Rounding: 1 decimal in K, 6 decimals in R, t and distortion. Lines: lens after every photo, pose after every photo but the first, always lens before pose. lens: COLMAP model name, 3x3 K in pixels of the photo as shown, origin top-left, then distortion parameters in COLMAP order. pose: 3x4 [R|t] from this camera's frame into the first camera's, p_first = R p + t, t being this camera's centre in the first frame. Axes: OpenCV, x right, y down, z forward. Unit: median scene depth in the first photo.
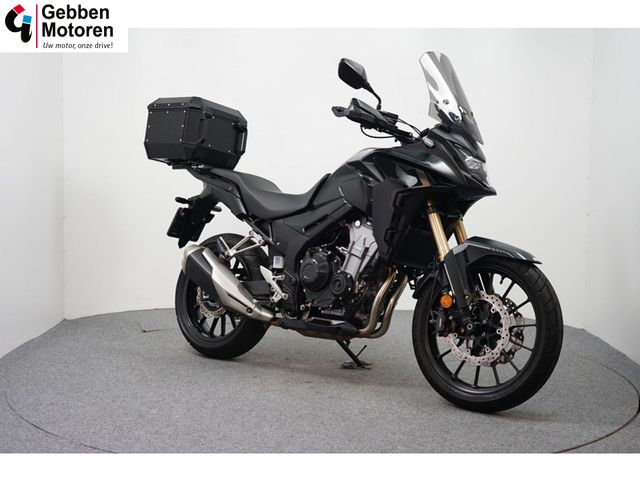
lens RADIAL K [[898.4, 0, 320.0], [0, 898.4, 240.0], [0, 0, 1]] dist [0.008953, 0.015380]
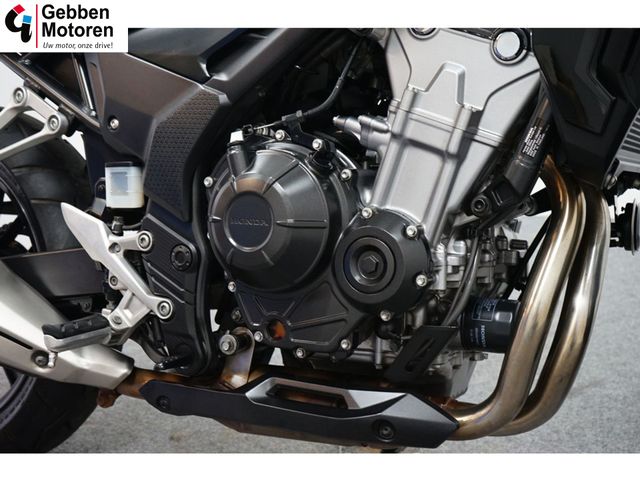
lens RADIAL K [[863.4, 0, 320.0], [0, 863.4, 240.0], [0, 0, 1]] dist [0.006018, 0.014965]
pose [[0.980142, -0.099669, 0.171427, -0.033611], [0.073580, 0.985587, 0.152330, 0.003594], [-0.184139, -0.136692, 0.973349, 0.715842]]
